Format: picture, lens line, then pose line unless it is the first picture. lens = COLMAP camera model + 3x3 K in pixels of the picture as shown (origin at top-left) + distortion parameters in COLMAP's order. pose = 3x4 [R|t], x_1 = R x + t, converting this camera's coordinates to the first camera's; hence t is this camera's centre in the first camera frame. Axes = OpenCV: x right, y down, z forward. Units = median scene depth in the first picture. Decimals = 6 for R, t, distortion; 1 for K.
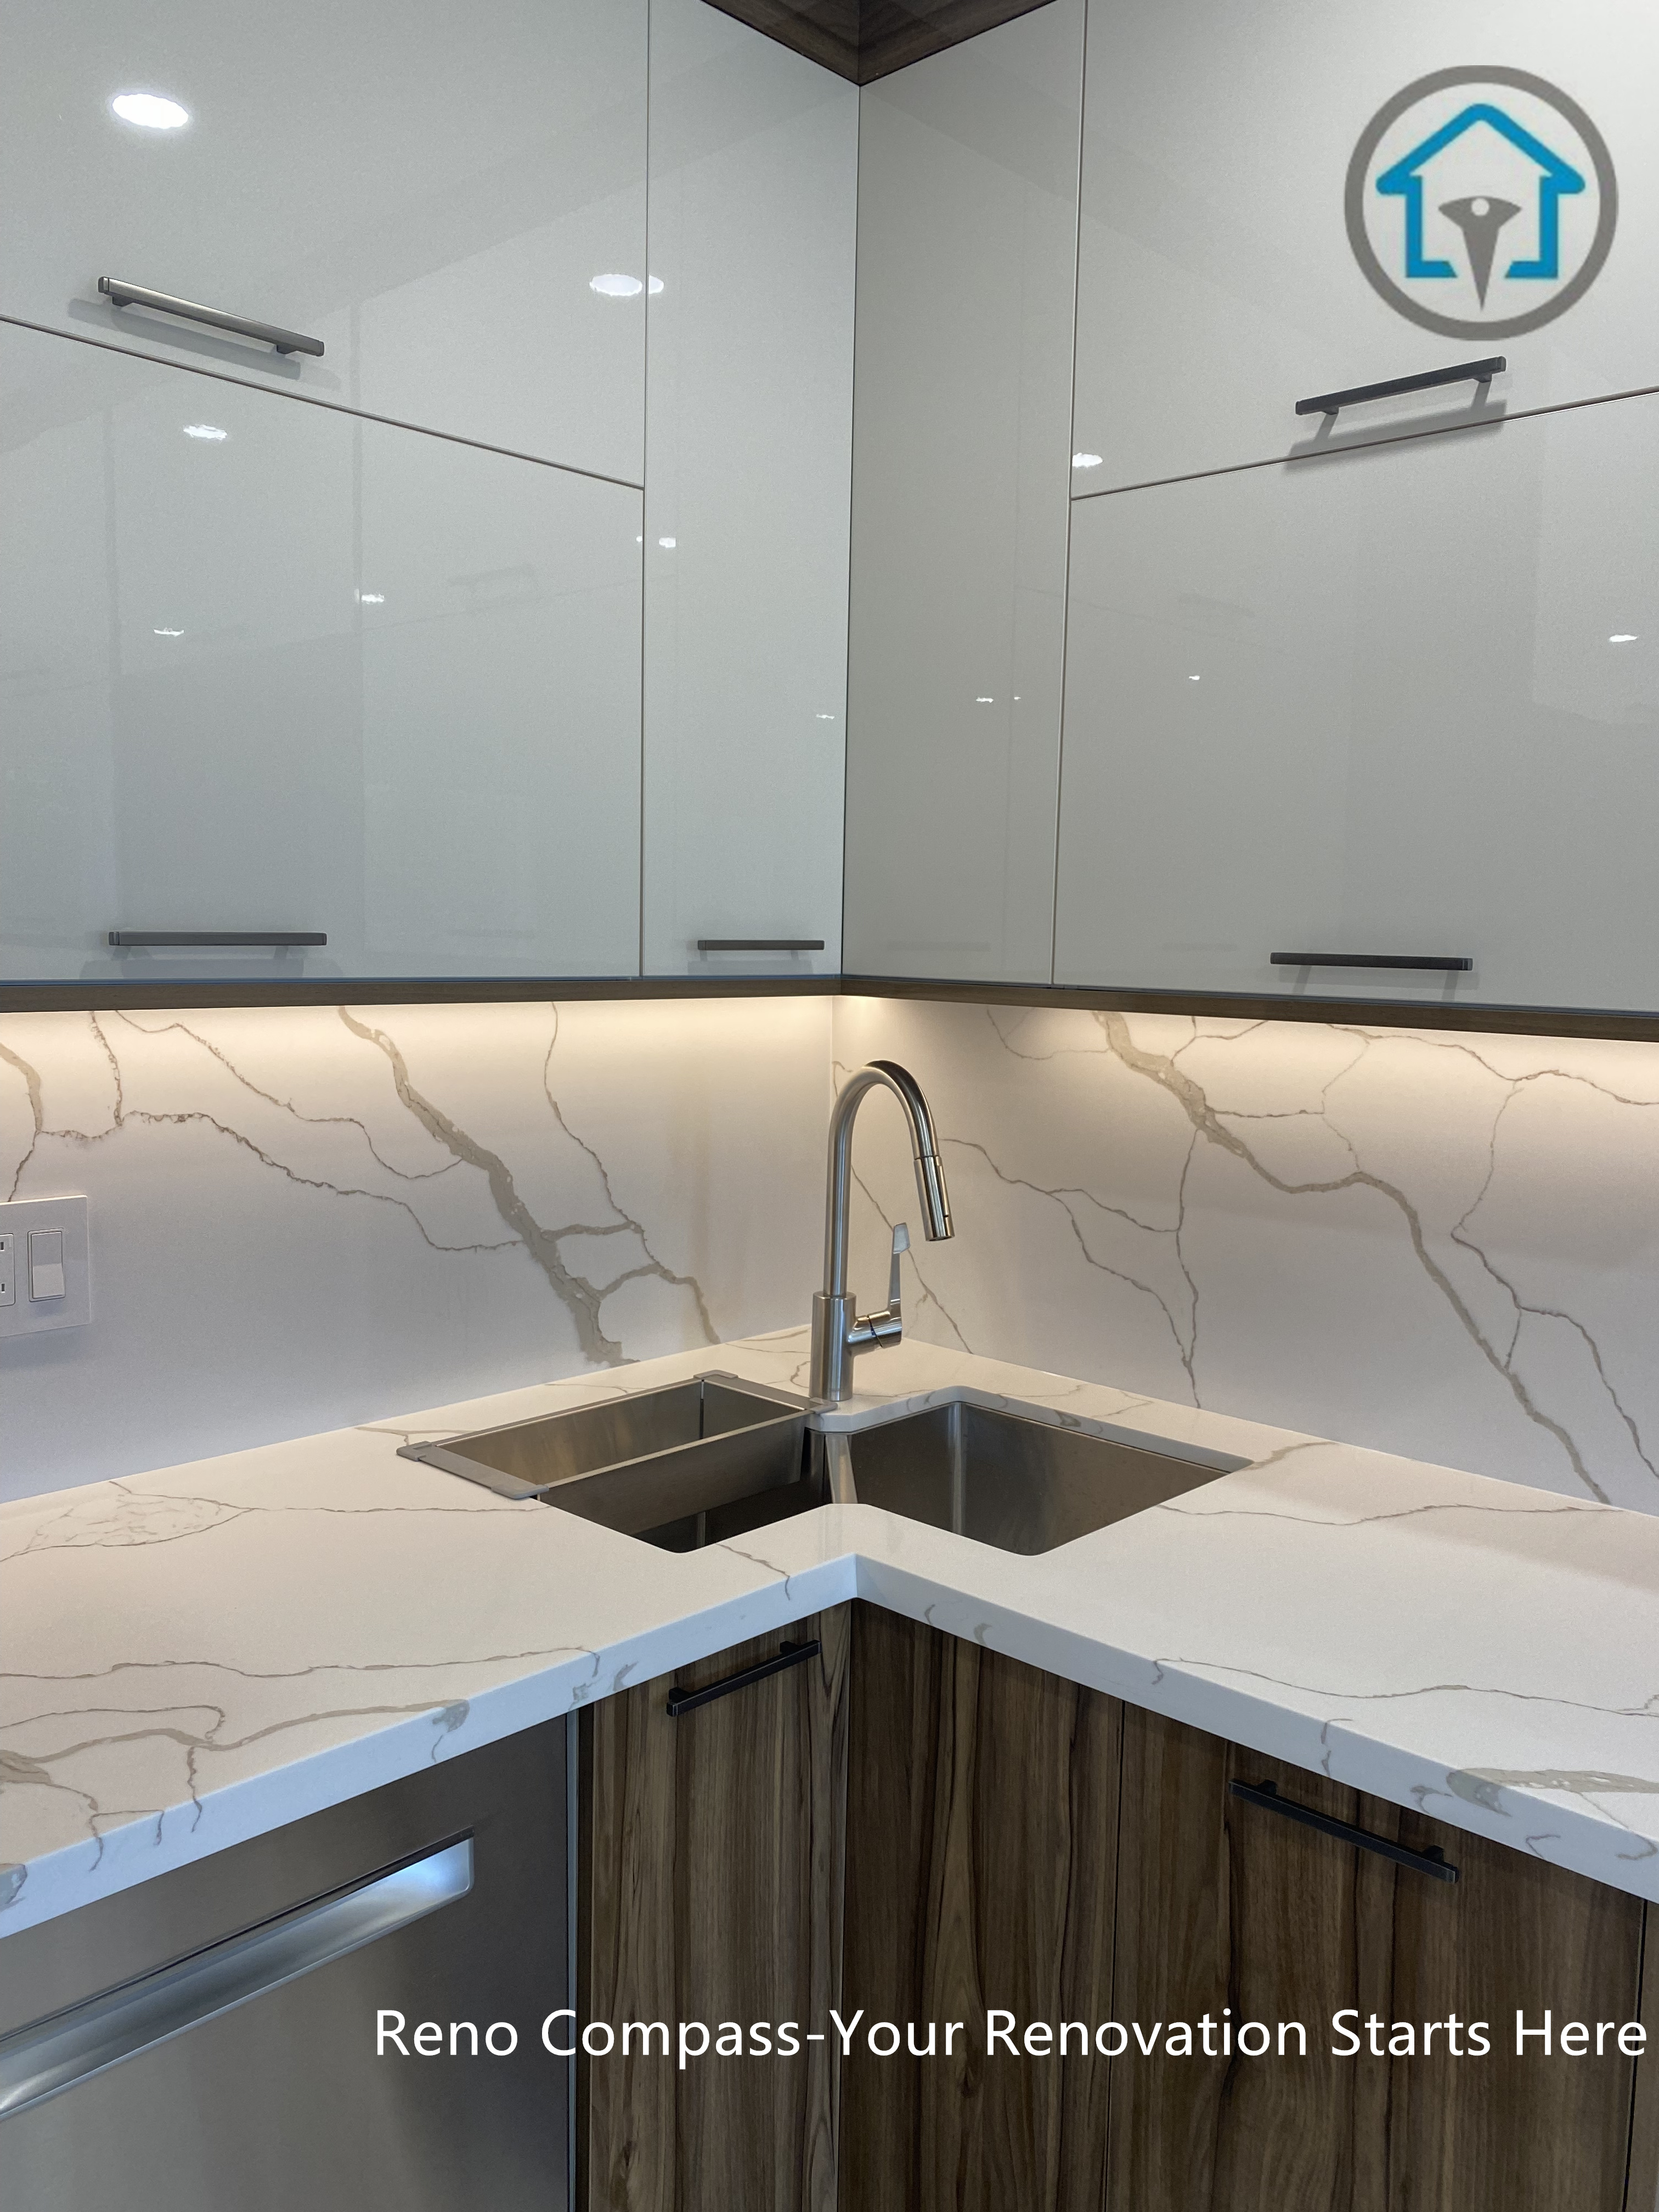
lens RADIAL K [[1704.9, 0, 835.4], [0, 1704.9, 1095.2], [0, 0, 1]] dist [0.010765, 0.004988]
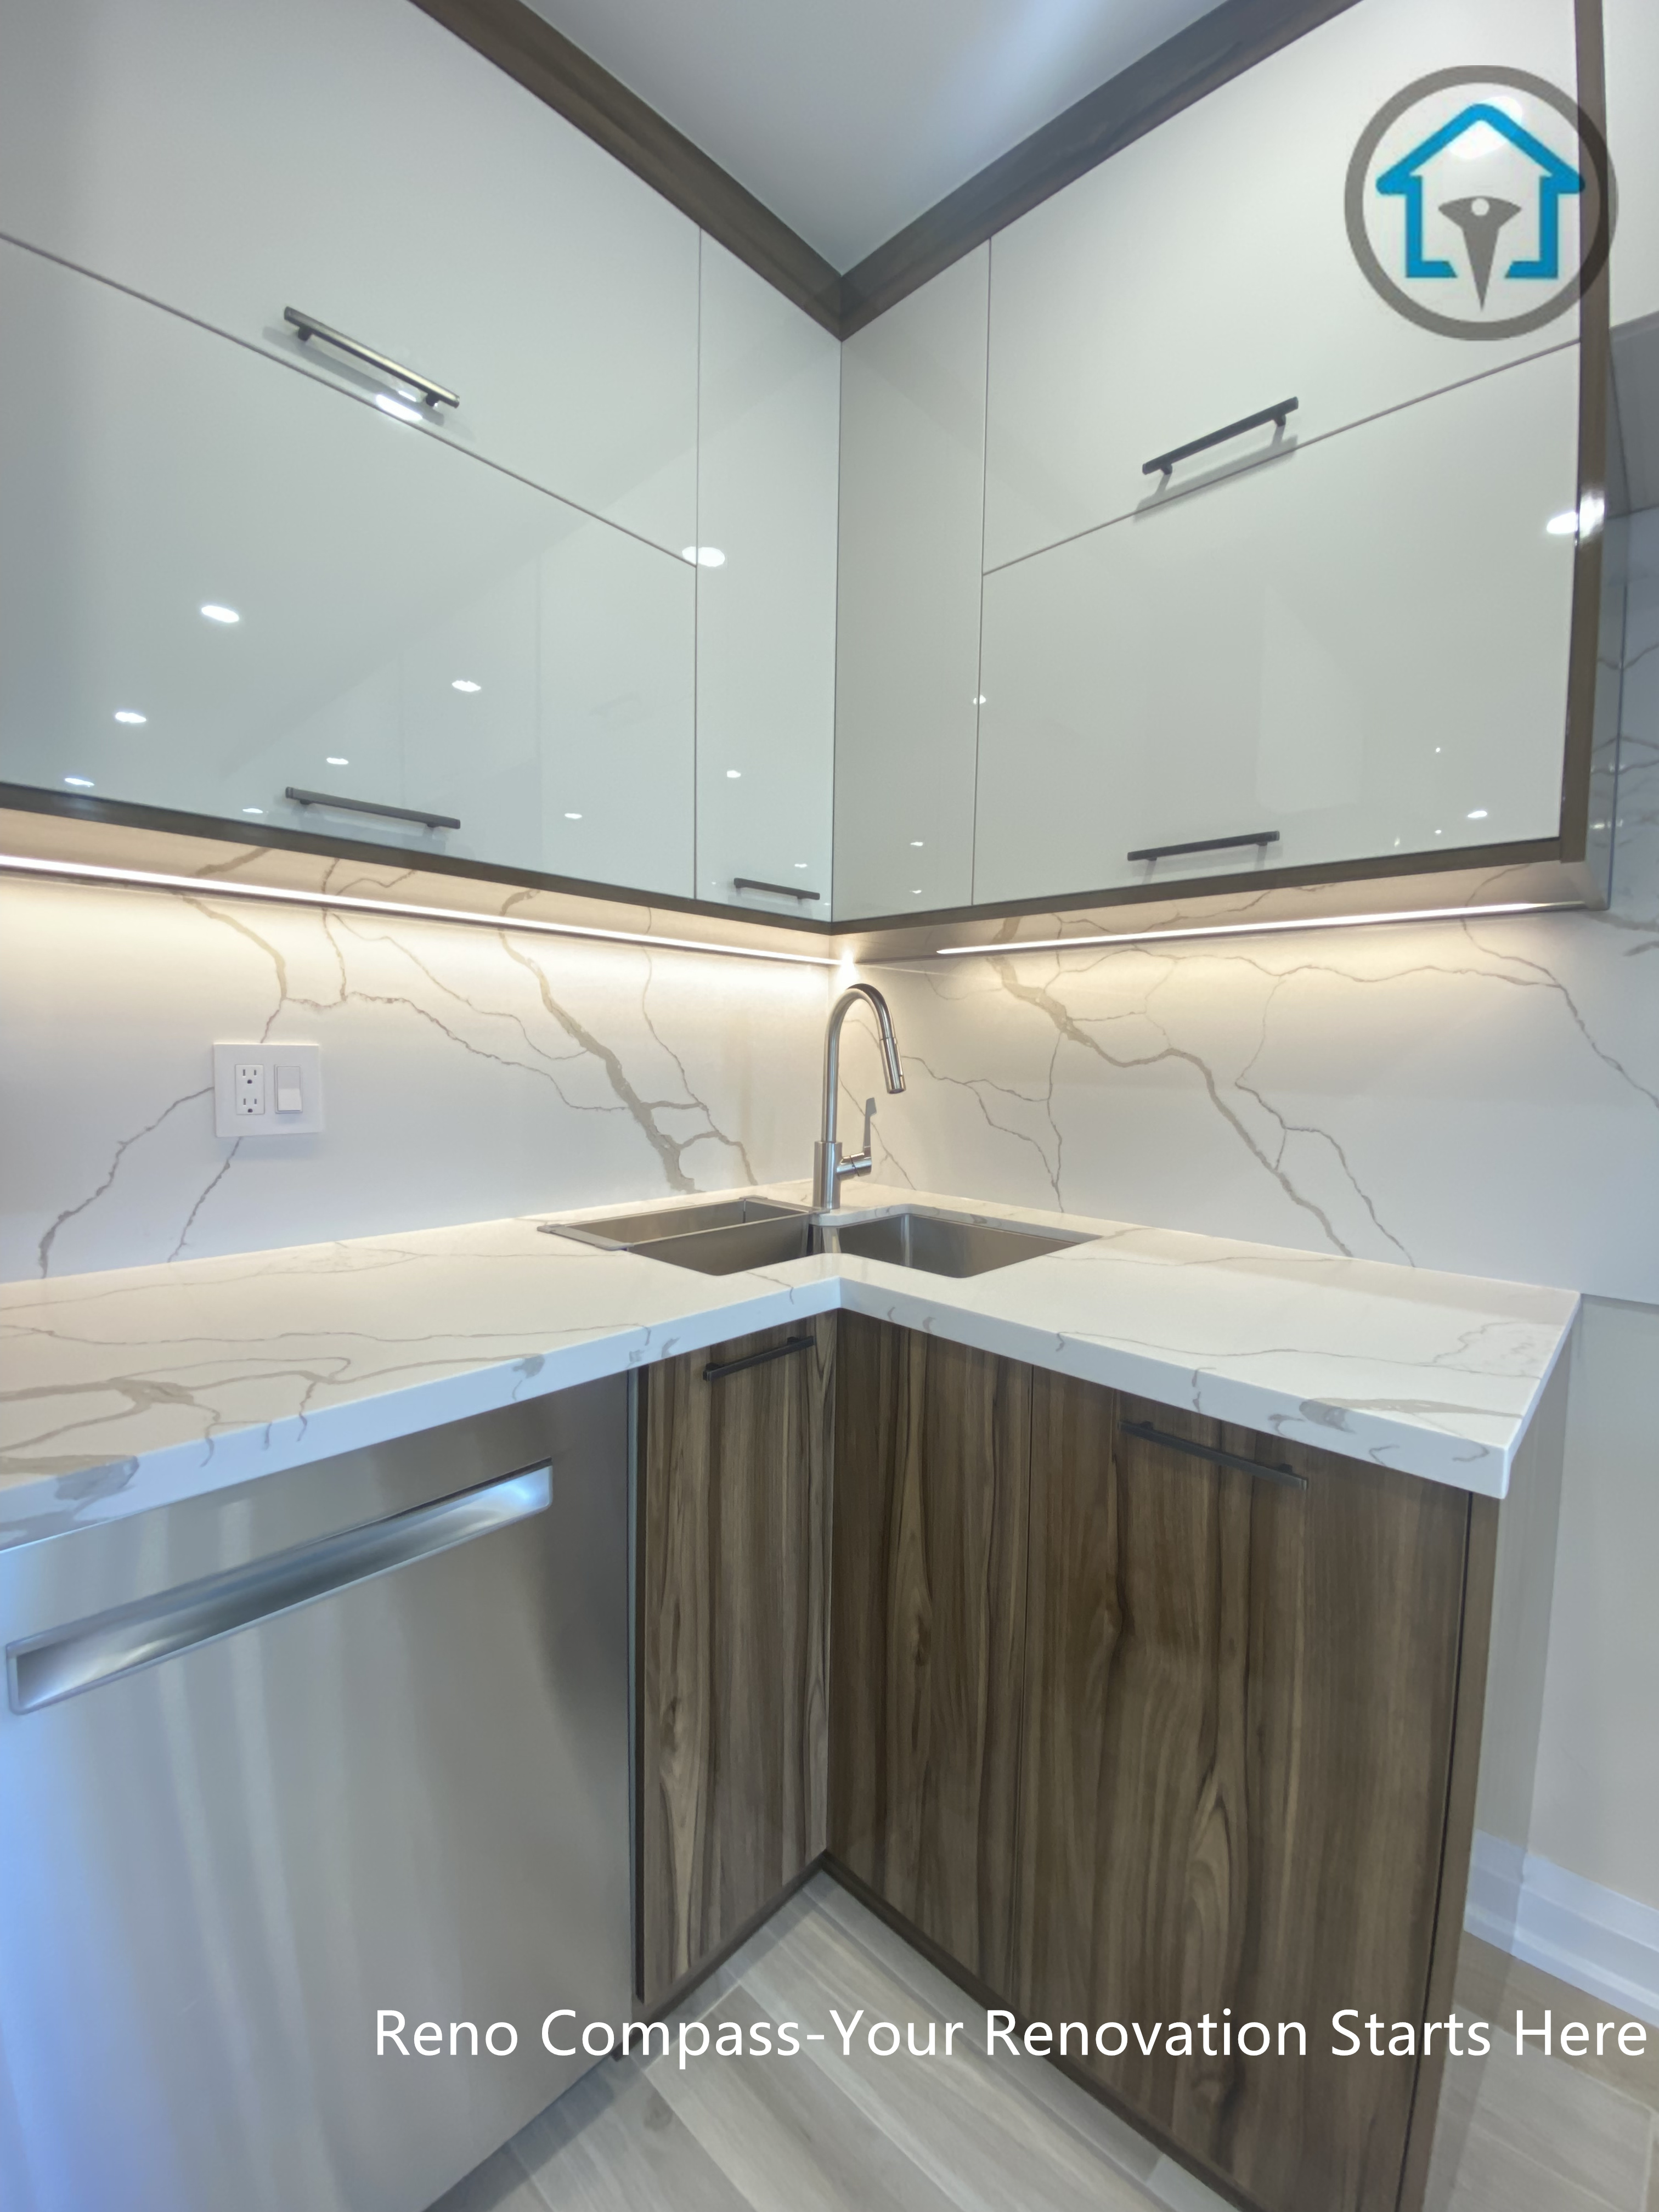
lens RADIAL K [[892.8, 0, 832.6], [0, 892.8, 1107.0], [0, 0, 1]] dist [0.039380, -0.035443]
pose [[0.999985, -0.003012, -0.004520, 0.008969], [0.002861, 0.999445, -0.033179, 0.139453], [0.004618, 0.033166, 0.999439, 0.225201]]
